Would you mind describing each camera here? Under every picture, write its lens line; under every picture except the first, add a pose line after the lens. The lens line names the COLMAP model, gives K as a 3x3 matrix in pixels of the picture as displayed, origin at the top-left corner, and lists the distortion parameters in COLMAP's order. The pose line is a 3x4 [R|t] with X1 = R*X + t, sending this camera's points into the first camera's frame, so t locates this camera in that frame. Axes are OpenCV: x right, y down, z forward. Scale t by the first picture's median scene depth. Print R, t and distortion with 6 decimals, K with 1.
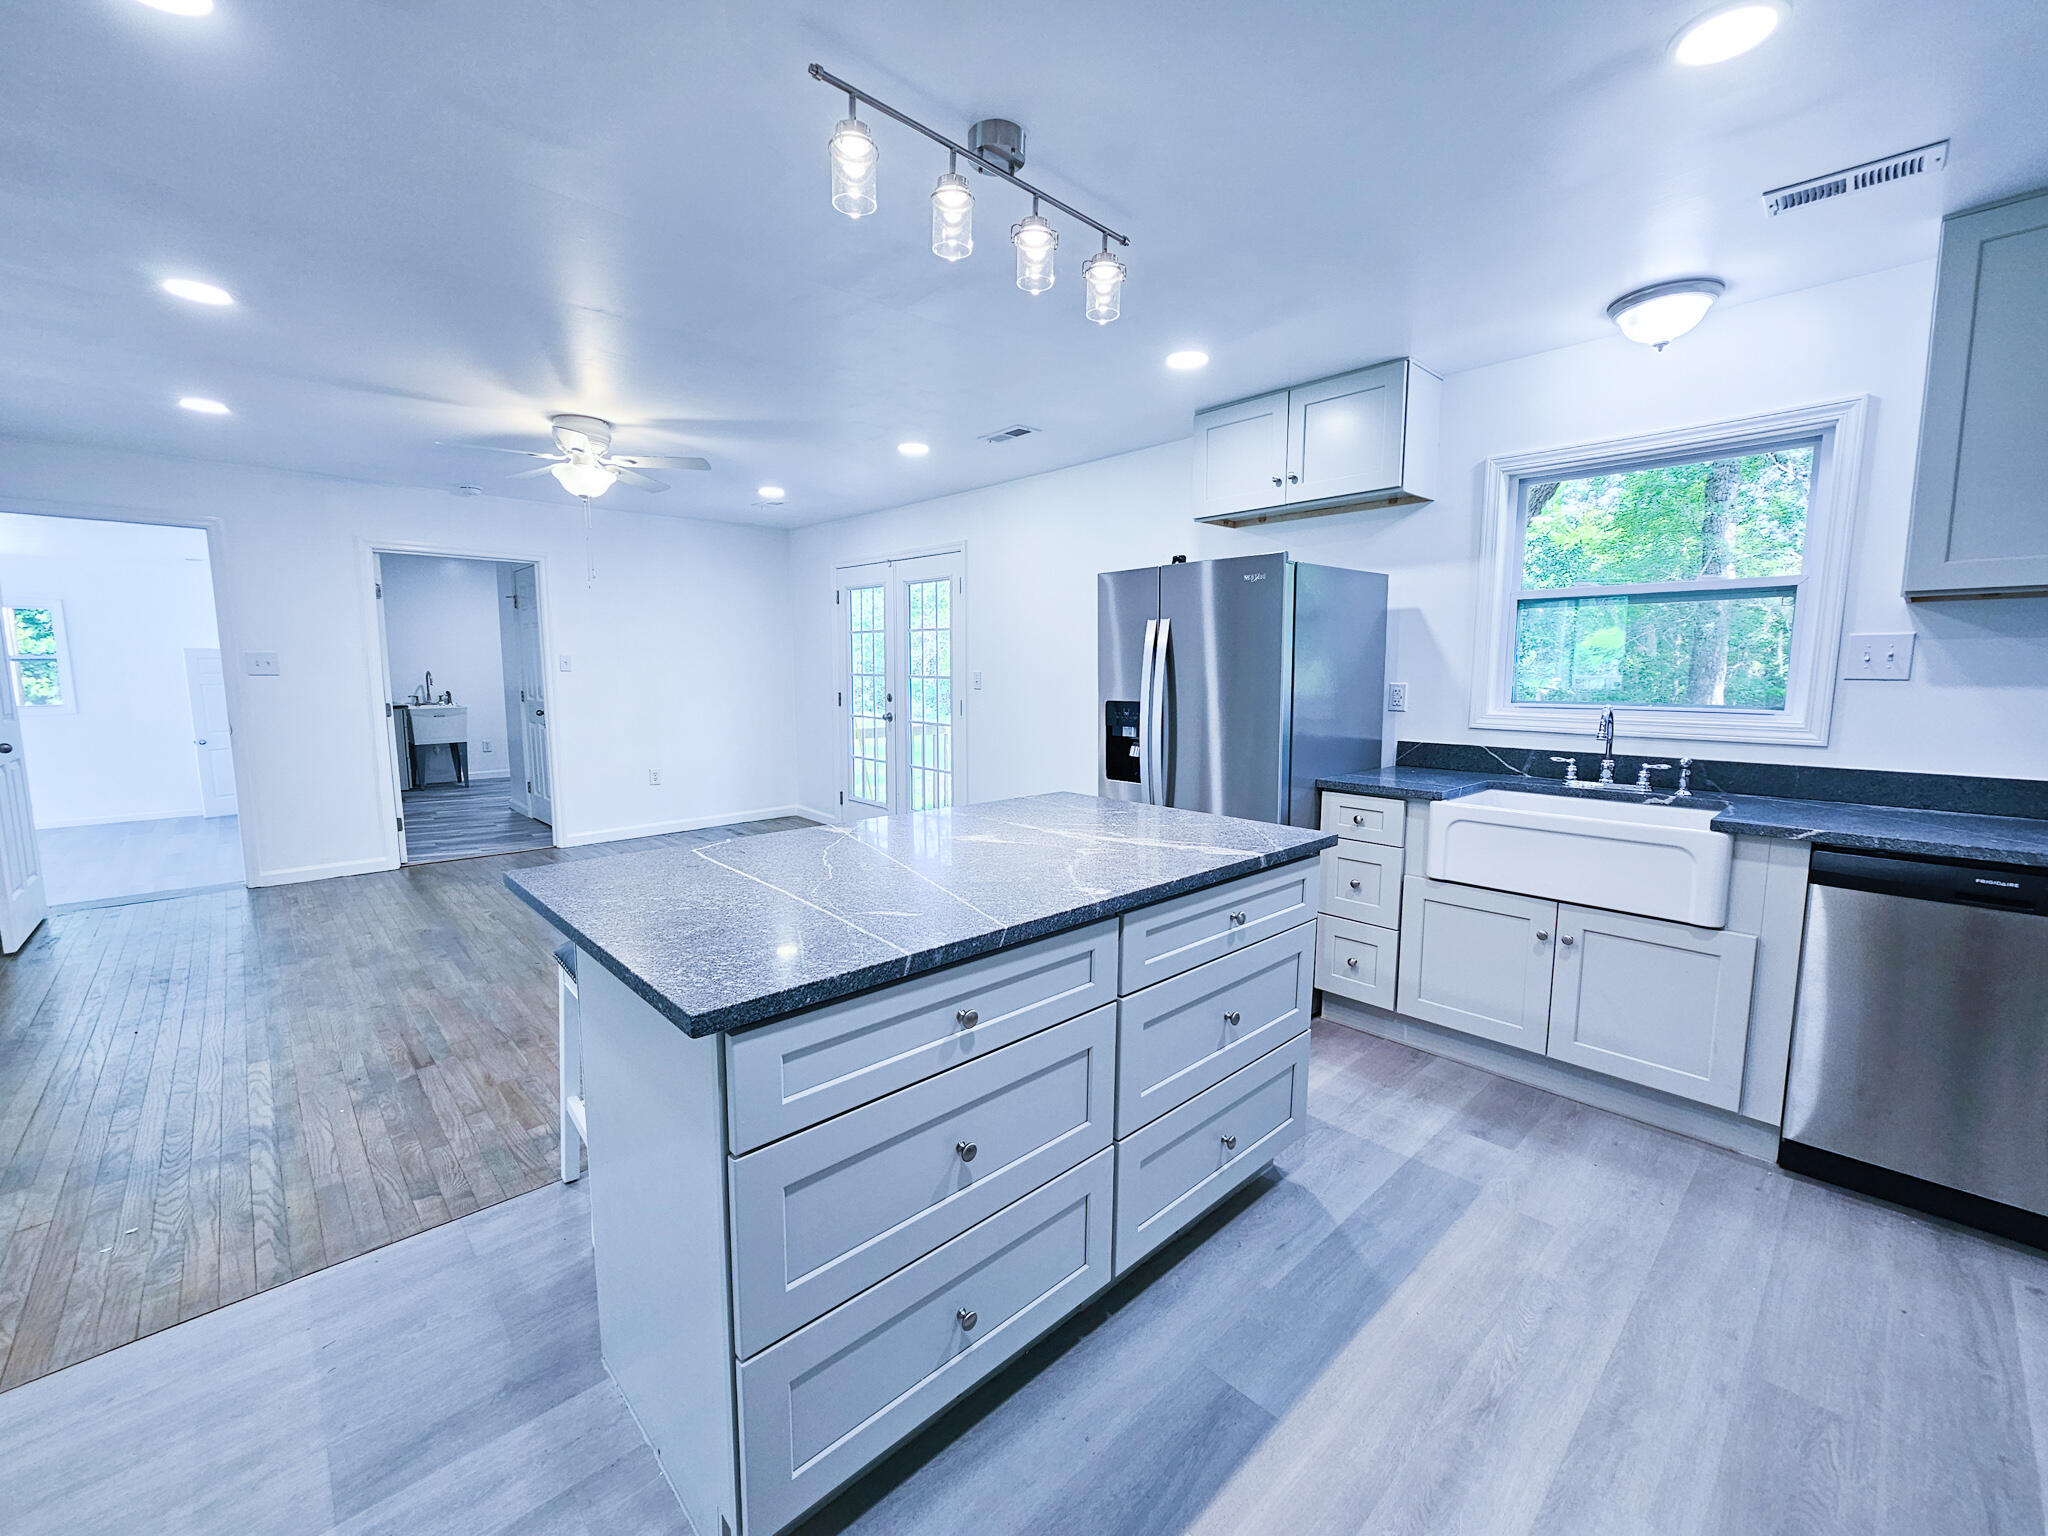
lens RADIAL K [[840.5, 0, 1019.9], [0, 840.5, 767.1], [0, 0, 1]] dist [-0.000211, -0.001091]
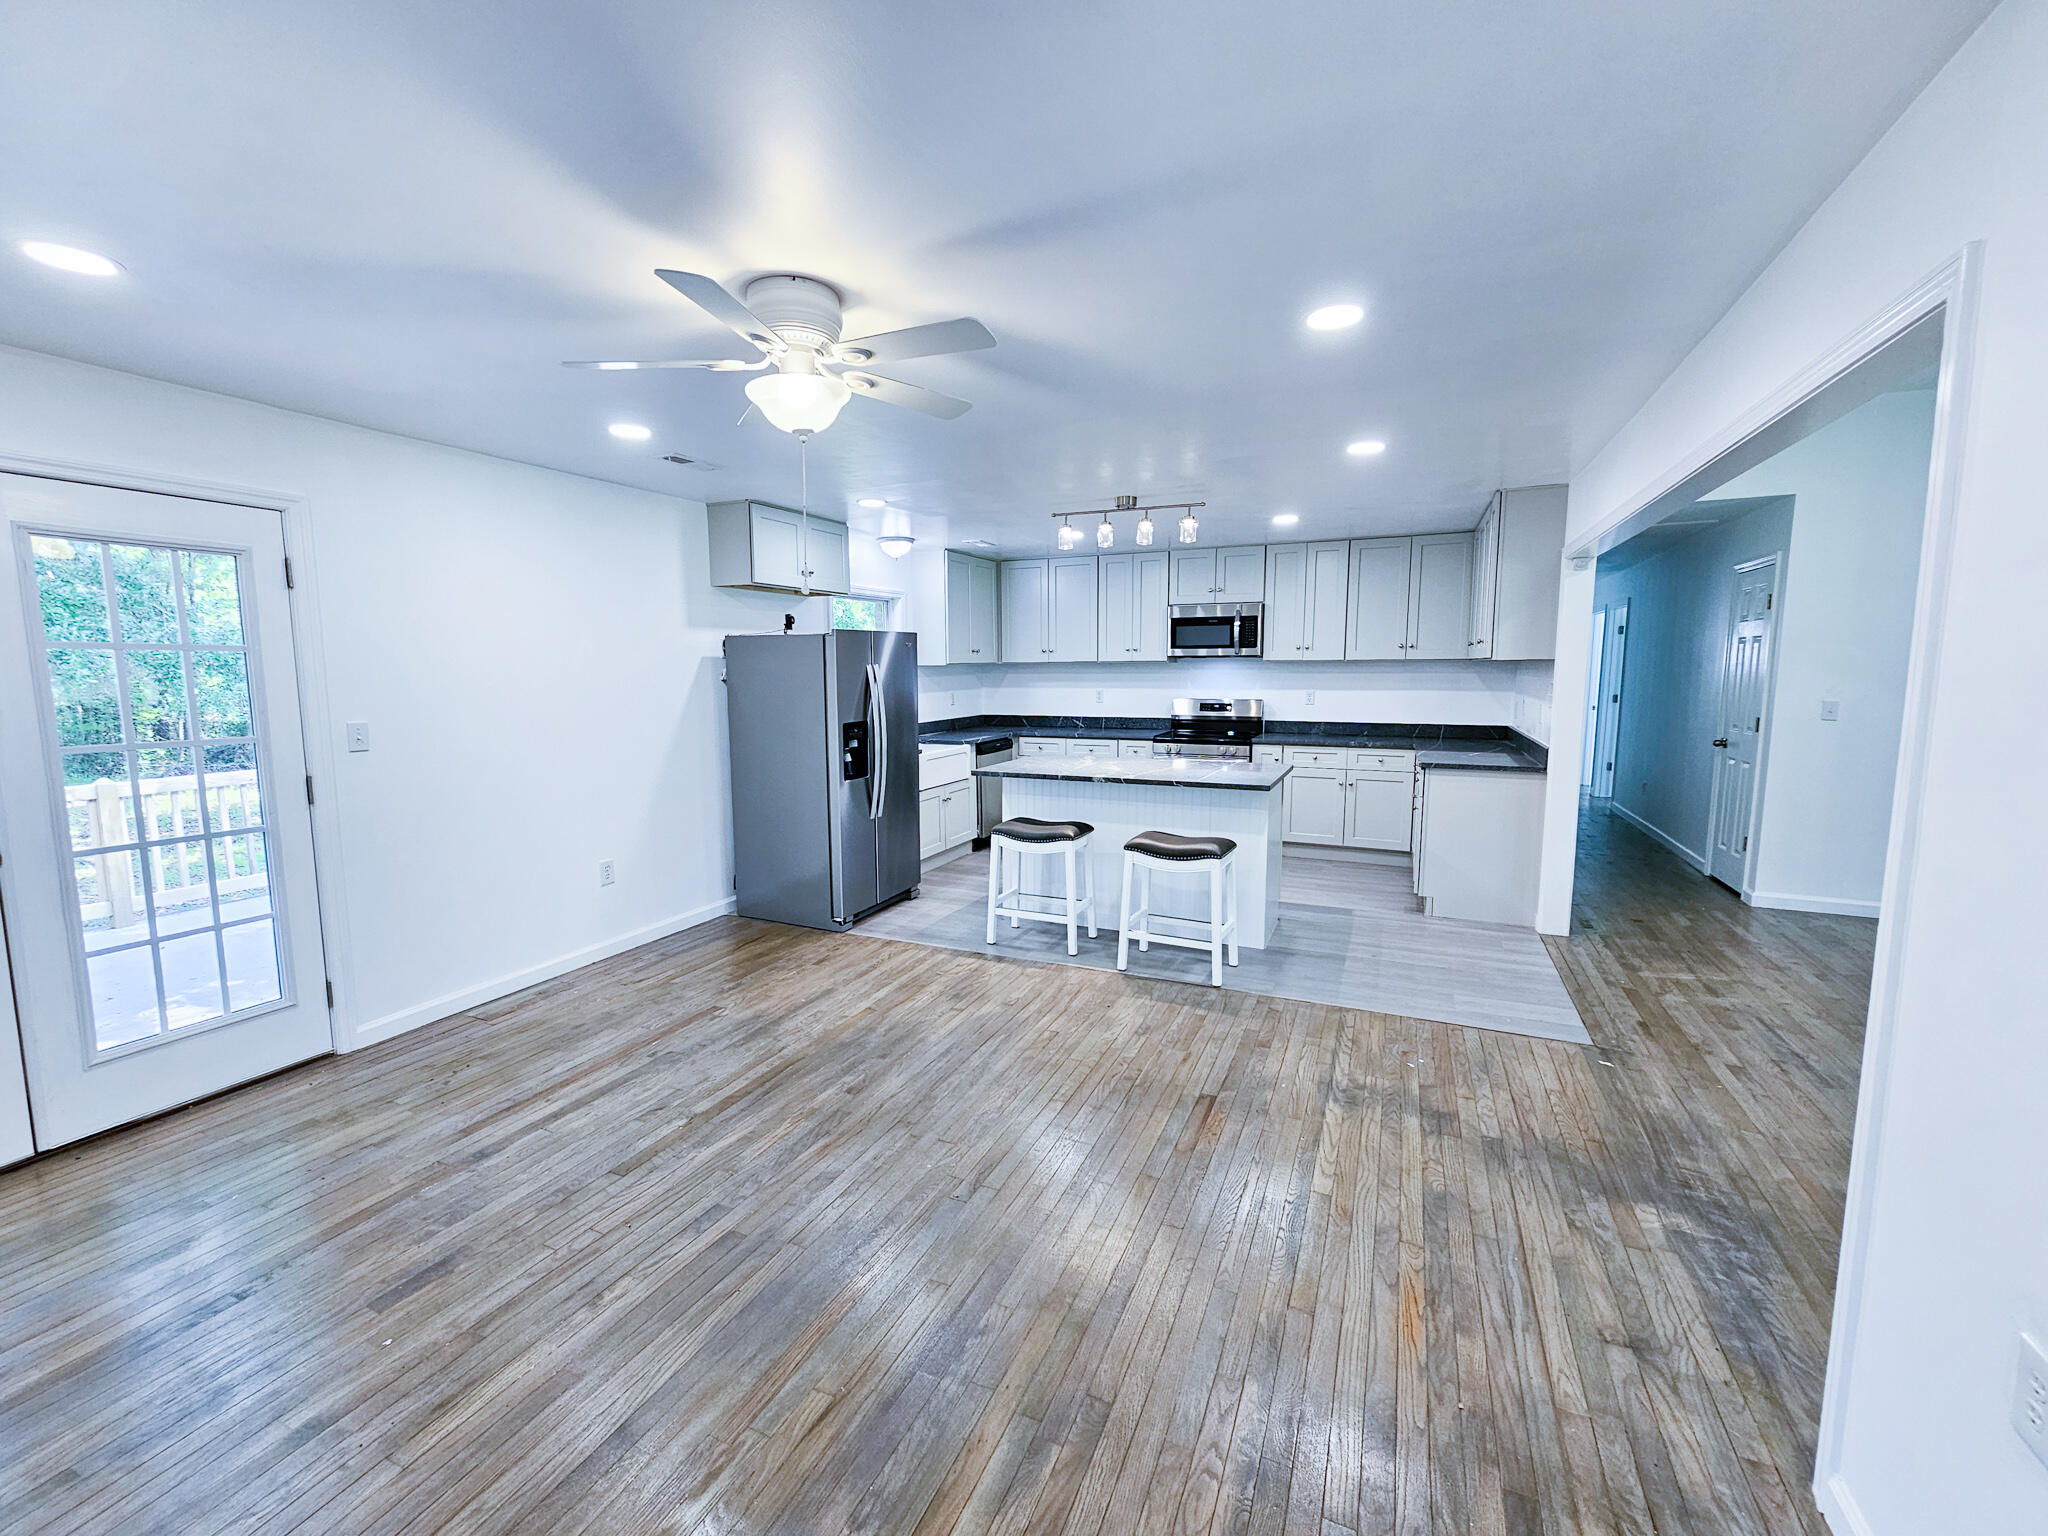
lens RADIAL K [[840.5, 0, 1019.9], [0, 840.5, 767.1], [0, 0, 1]] dist [-0.000211, -0.001091]
pose [[-0.385360, -0.109078, 0.916296, -1.684340], [0.113636, 0.979821, 0.164431, -0.268605], [-0.915742, 0.167490, -0.365189, 1.679848]]
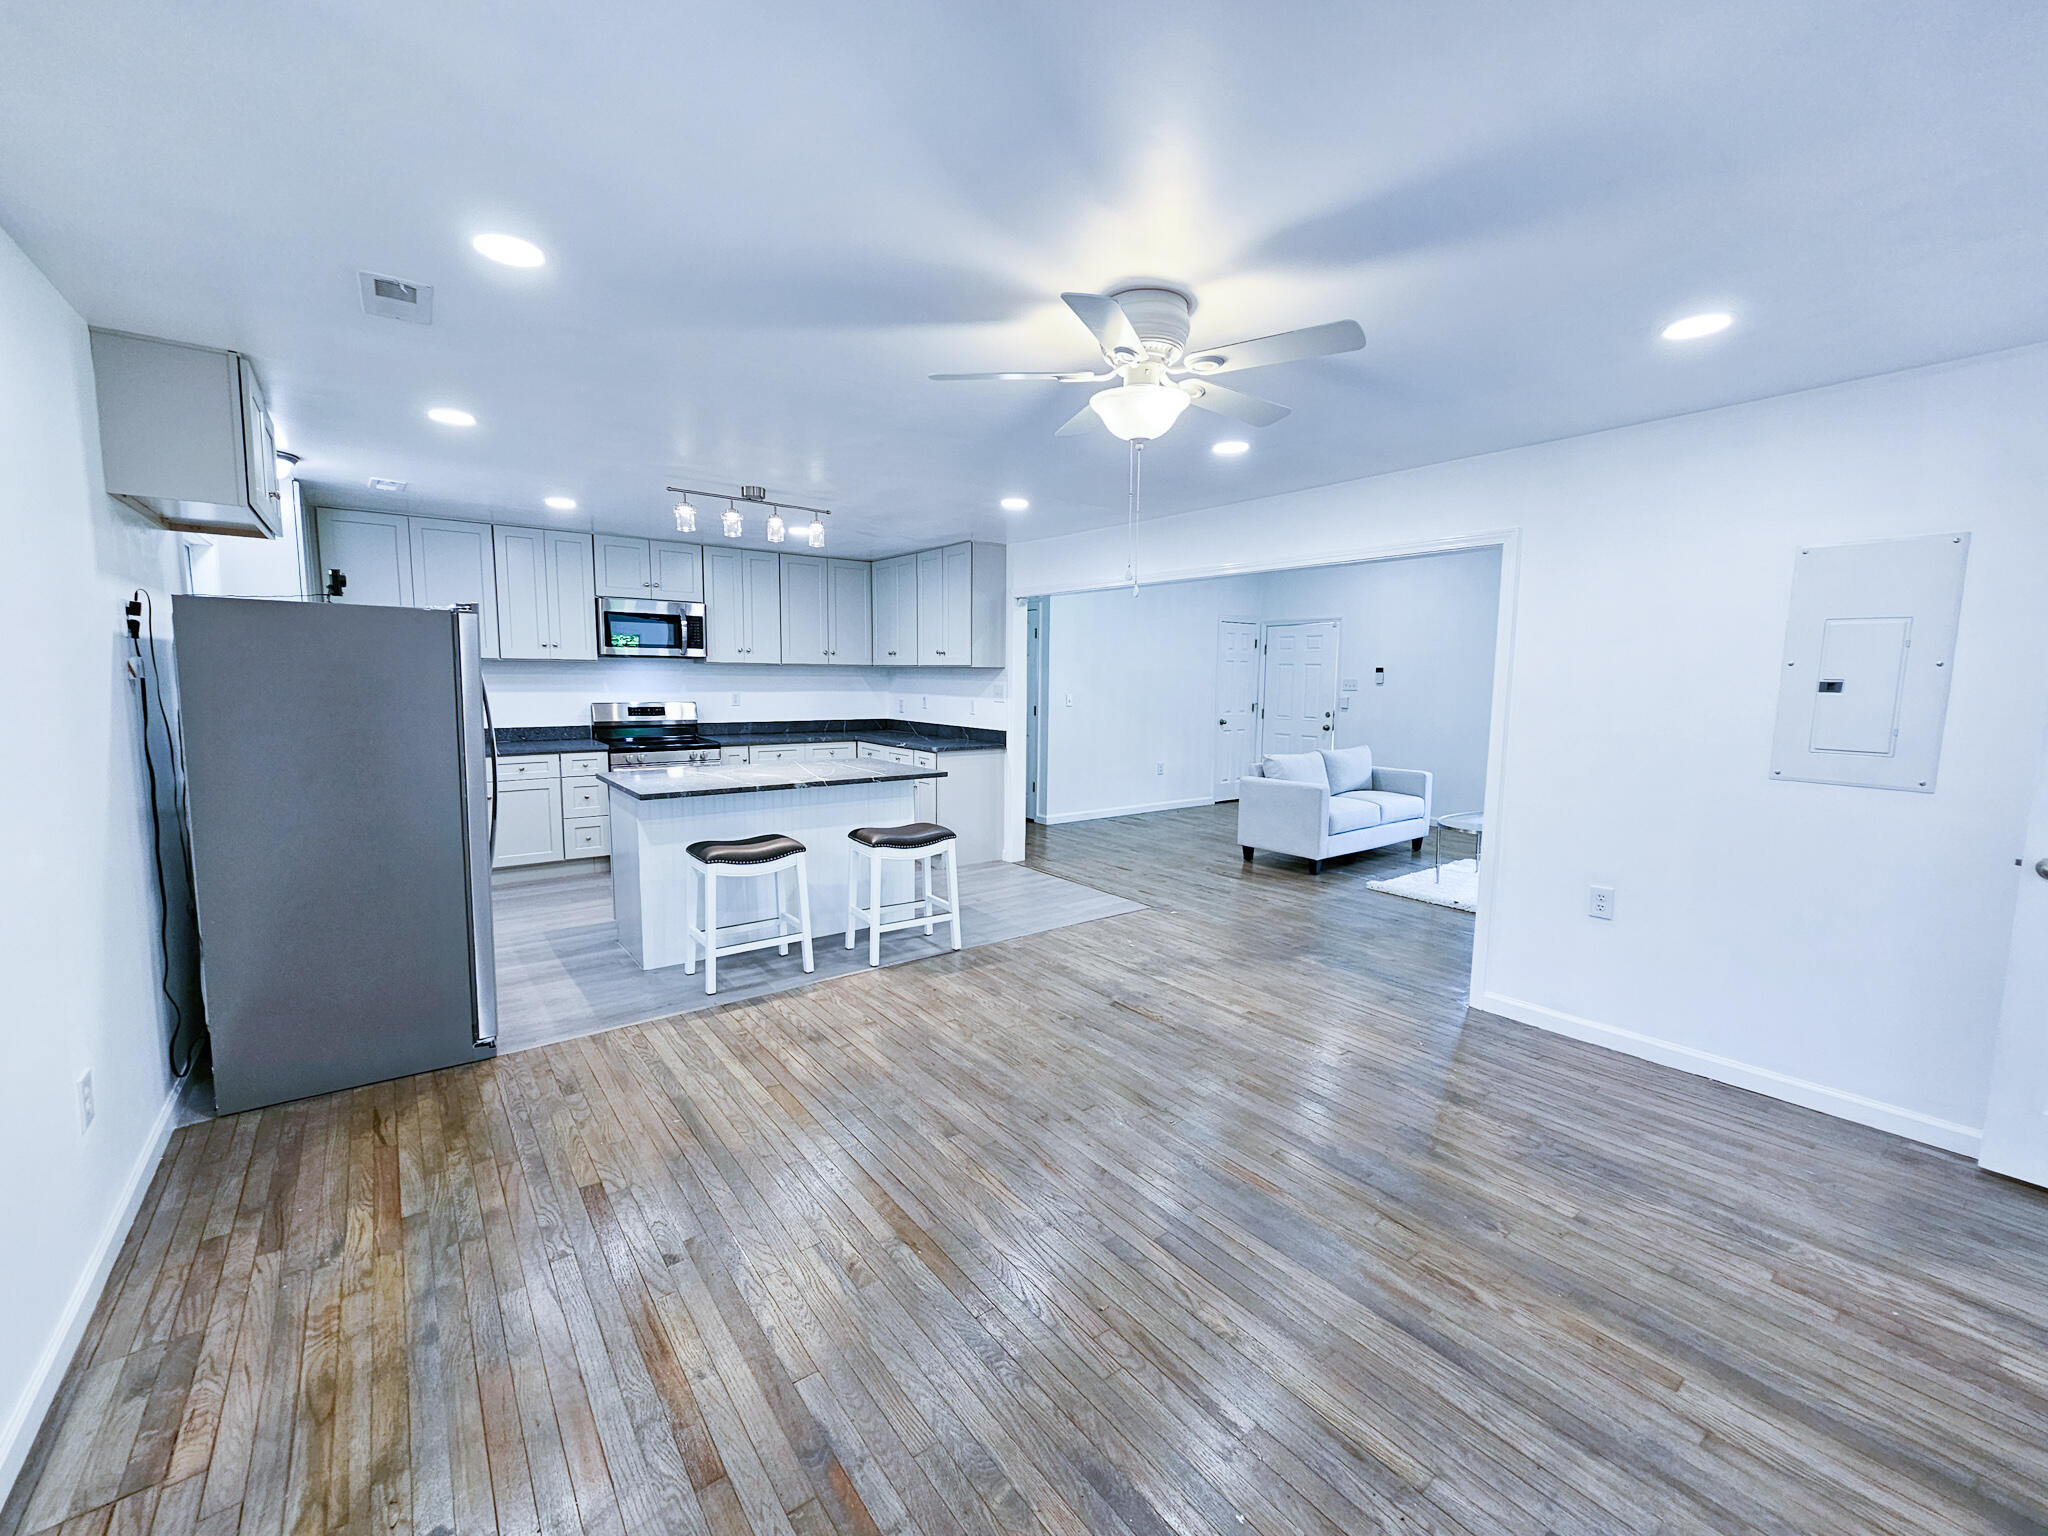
lens RADIAL K [[840.5, 0, 1019.9], [0, 840.5, 767.1], [0, 0, 1]] dist [-0.000211, -0.001091]
pose [[-0.995104, -0.023943, 0.095888, -0.747059], [-0.001551, 0.973875, 0.227078, -0.351953], [-0.098820, 0.225817, -0.969145, 2.458973]]
